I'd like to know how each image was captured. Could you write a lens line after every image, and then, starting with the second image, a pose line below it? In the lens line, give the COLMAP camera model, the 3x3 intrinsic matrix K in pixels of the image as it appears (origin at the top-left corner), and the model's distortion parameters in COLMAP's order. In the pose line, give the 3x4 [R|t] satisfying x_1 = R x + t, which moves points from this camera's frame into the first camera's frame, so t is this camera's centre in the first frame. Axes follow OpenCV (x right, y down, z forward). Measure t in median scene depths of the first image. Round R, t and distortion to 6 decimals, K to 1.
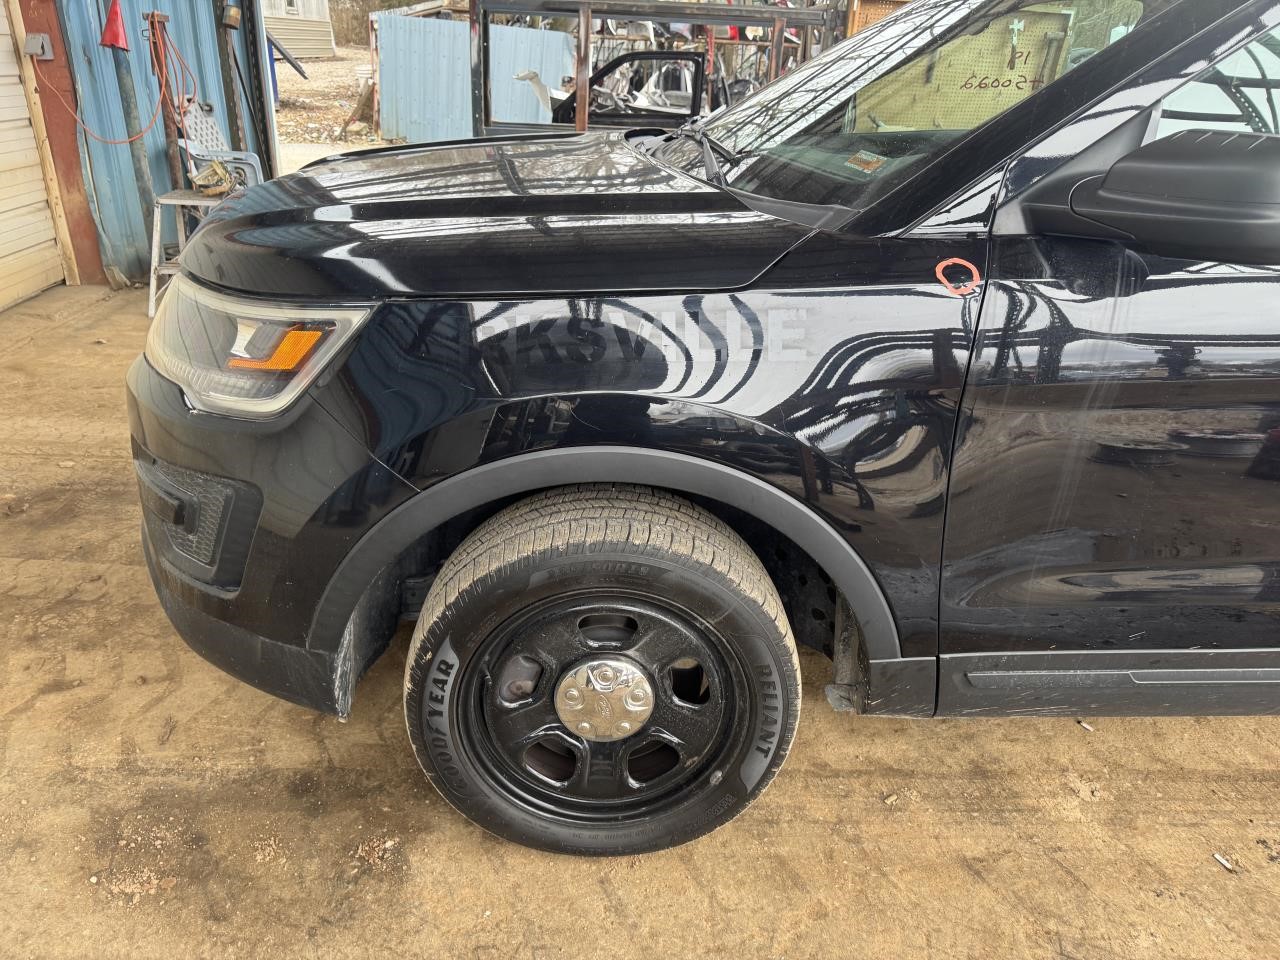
lens RADIAL K [[894.9, 0, 640.0], [0, 894.9, 480.0], [0, 0, 1]] dist [0.051024, -0.059941]
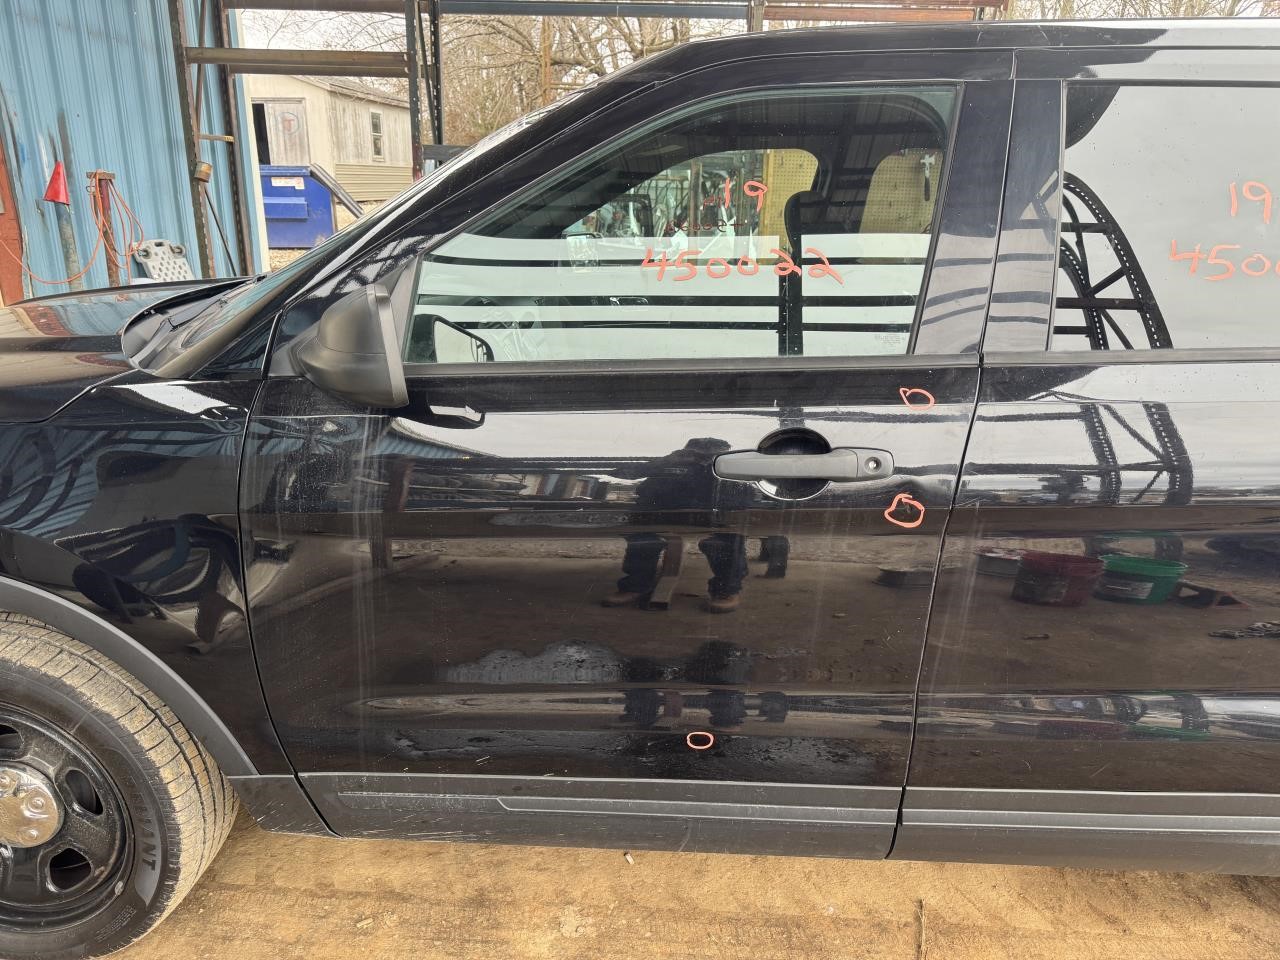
lens RADIAL K [[900.4, 0, 640.6], [0, 900.4, 488.9], [0, 0, 1]] dist [0.025825, -0.021241]
pose [[0.995290, 0.012585, -0.096122, 0.648409], [-0.023998, 0.992662, -0.118513, -0.013332], [0.093925, 0.120262, 0.988289, -0.025927]]
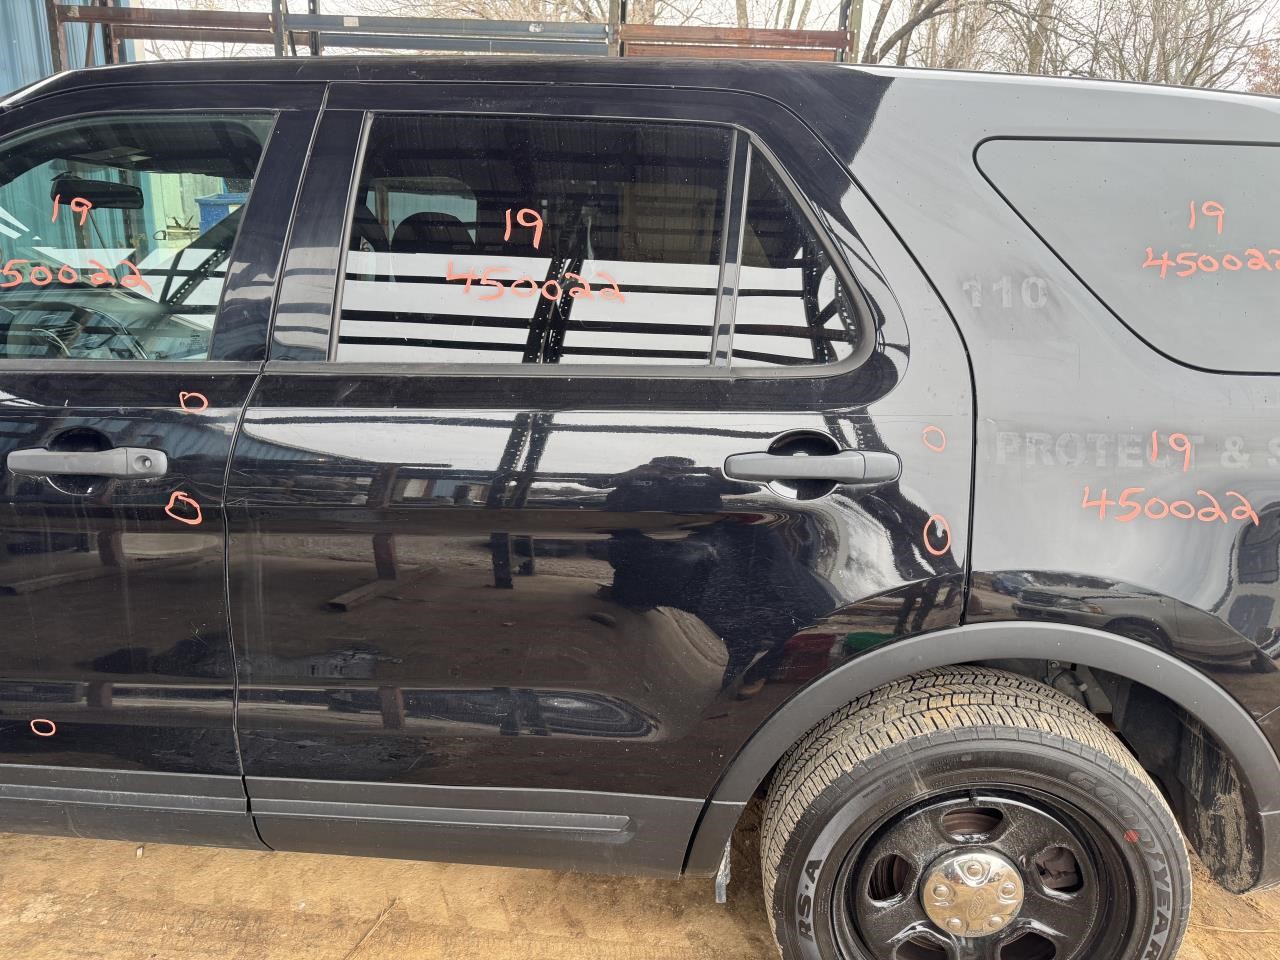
lens RADIAL K [[894.9, 0, 640.0], [0, 894.9, 480.0], [0, 0, 1]] dist [0.051024, -0.059941]
pose [[0.992668, 0.033248, -0.116213, 1.243521], [-0.051278, 0.986459, -0.155788, -0.010590], [0.109460, 0.160605, 0.980930, -0.002177]]
